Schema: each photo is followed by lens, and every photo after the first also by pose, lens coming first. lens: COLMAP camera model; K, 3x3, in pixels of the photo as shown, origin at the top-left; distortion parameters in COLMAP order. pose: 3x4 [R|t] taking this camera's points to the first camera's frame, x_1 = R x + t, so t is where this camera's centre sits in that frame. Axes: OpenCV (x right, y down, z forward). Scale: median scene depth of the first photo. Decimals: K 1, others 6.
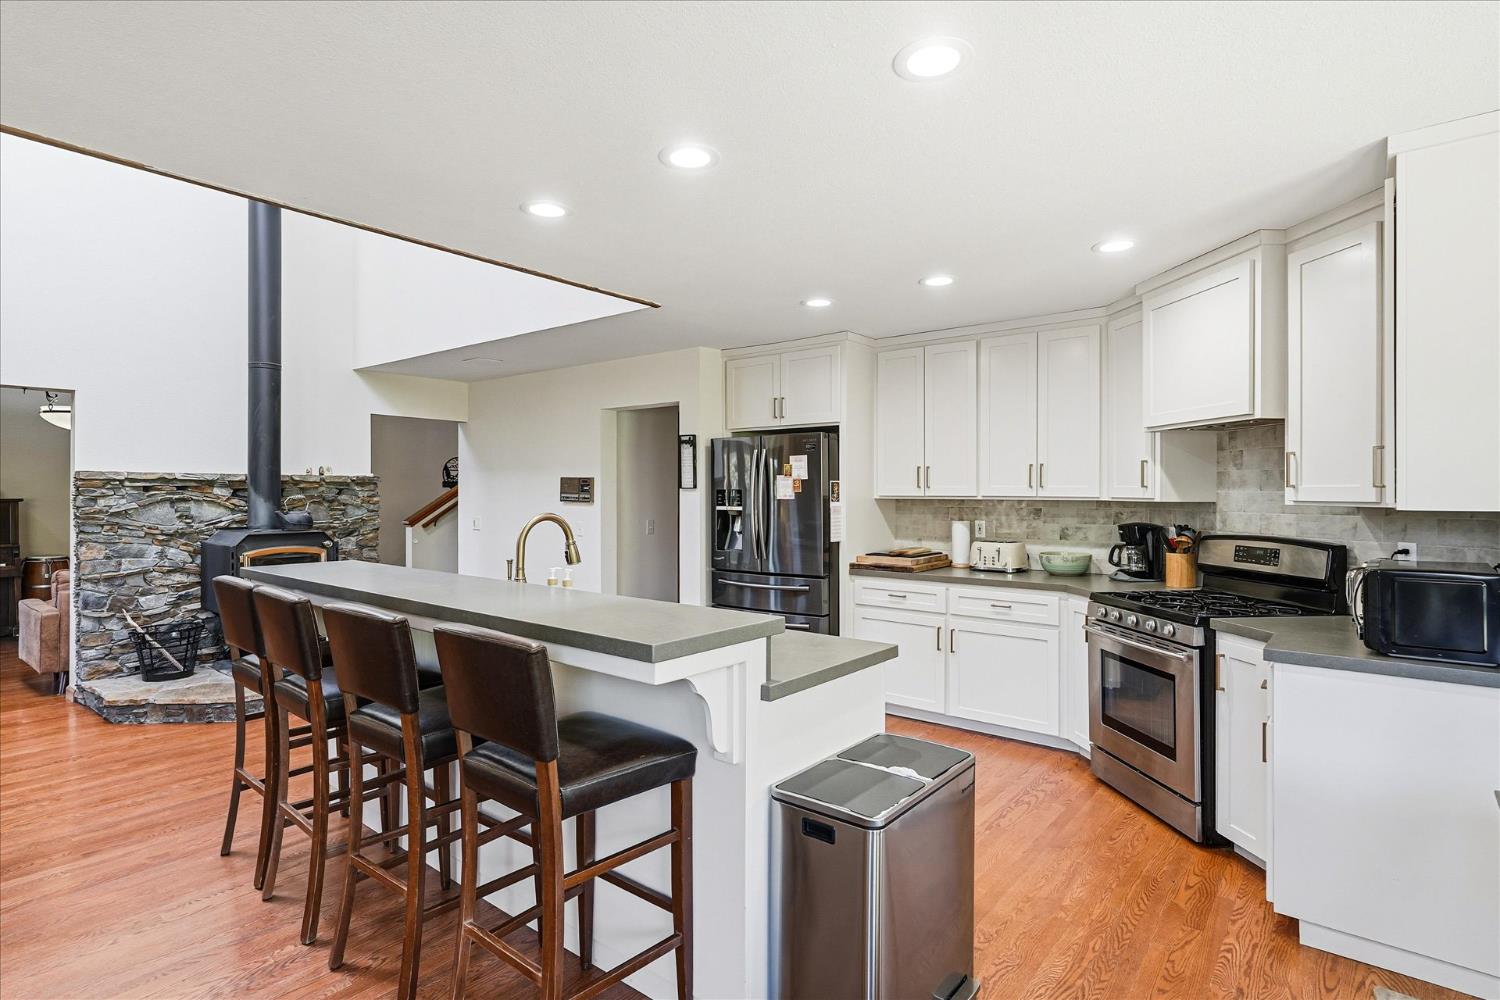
lens RADIAL K [[753.8, 0, 751.0], [0, 753.8, 491.3], [0, 0, 1]] dist [-0.002601, 0.001410]
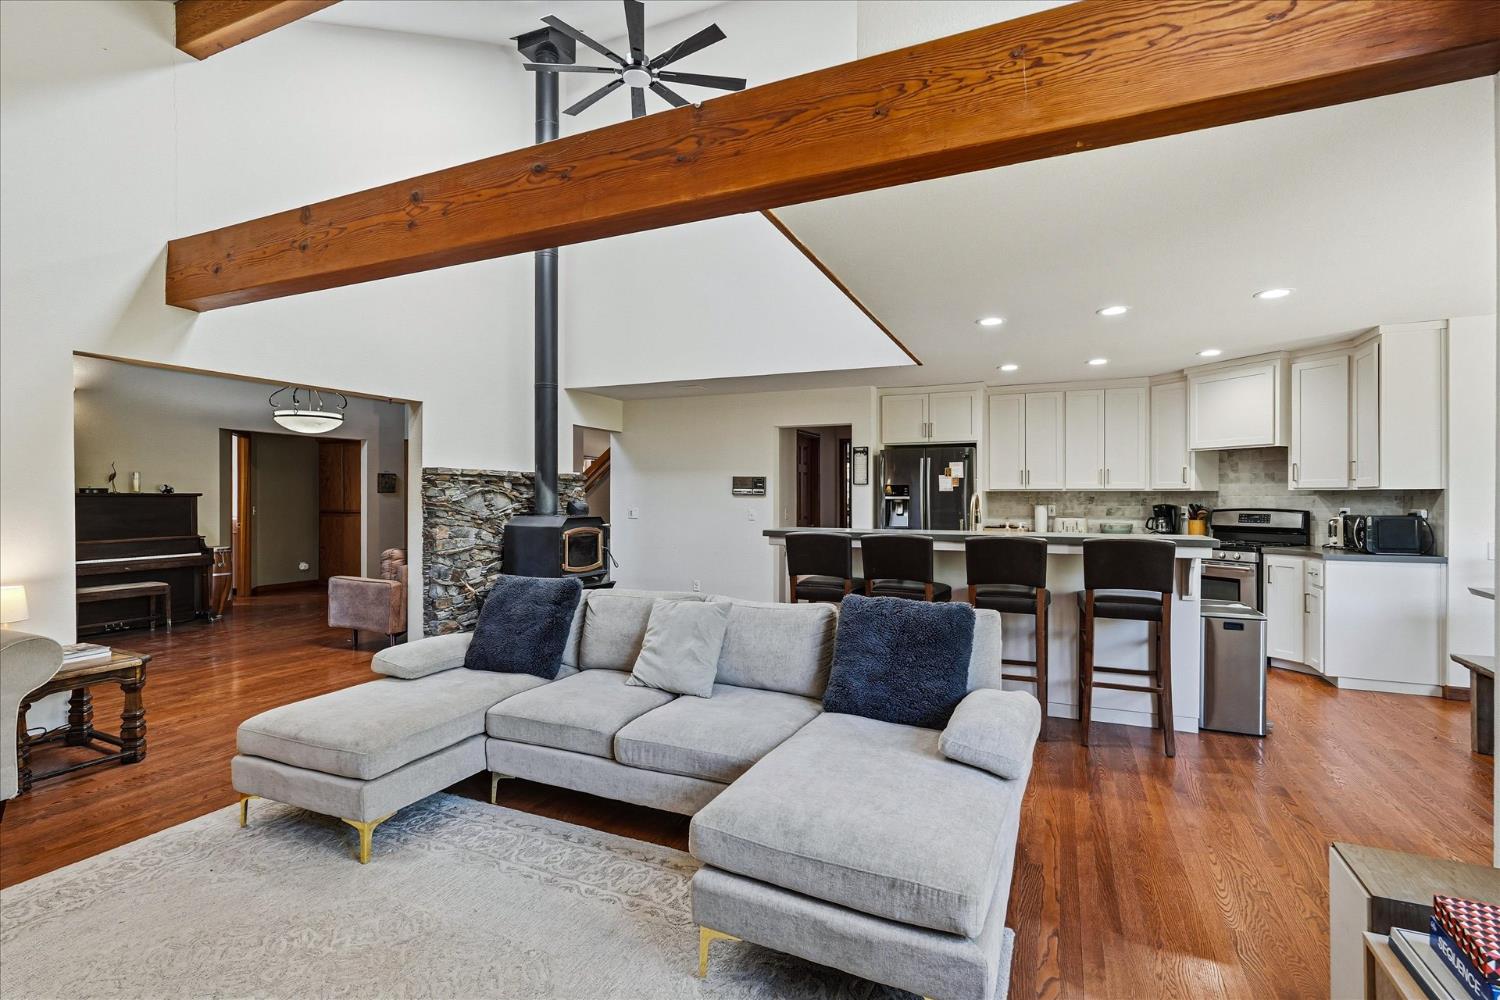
lens RADIAL K [[698.1, 0, 748.4], [0, 698.1, 495.6], [0, 0, 1]] dist [-0.005427, -0.000064]
pose [[0.966478, -0.000081, 0.256751, -0.704398], [0.000184, 1.000000, -0.000376, 0.020175], [-0.256751, 0.000411, 0.966478, -0.252009]]
